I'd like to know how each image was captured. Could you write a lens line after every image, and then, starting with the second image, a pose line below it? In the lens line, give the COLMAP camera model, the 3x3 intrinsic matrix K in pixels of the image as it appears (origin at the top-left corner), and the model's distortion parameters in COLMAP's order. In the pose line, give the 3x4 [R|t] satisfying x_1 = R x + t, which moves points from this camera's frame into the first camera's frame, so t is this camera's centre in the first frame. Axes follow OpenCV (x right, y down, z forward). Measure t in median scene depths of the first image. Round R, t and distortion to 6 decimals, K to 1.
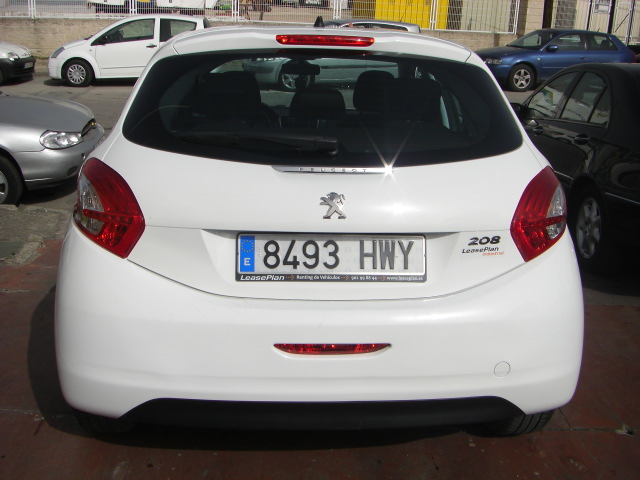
lens RADIAL K [[720.0, 0, 317.8], [0, 720.0, 242.2], [0, 0, 1]] dist [-0.140590, 0.000000]
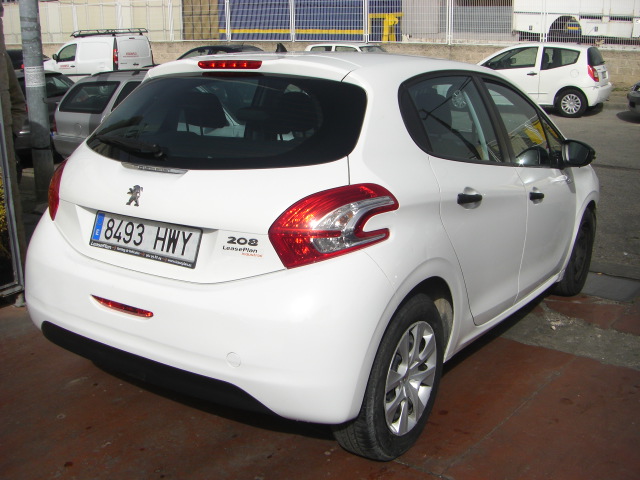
lens RADIAL K [[720.0, 0, 316.7], [0, 720.0, 246.5], [0, 0, 1]] dist [-0.140590, 0.000000]
pose [[0.794094, 0.133597, -0.592931, 0.990613], [-0.152789, 0.988095, 0.018007, -0.031743], [0.588277, 0.076294, 0.805052, 0.176546]]
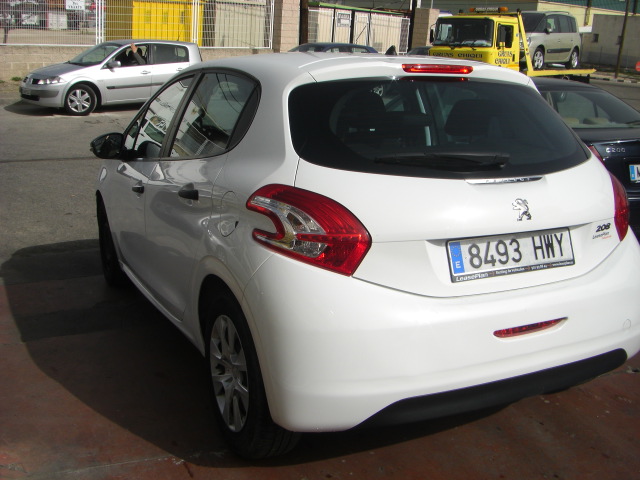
lens RADIAL K [[720.0, 0, 315.1], [0, 720.0, 242.1], [0, 0, 1]] dist [-0.140590, 0.000000]
pose [[0.924516, -0.103019, 0.366958, -0.707063], [0.110605, 0.993864, 0.000354, -0.033485], [-0.364743, 0.040260, 0.930237, 0.024520]]
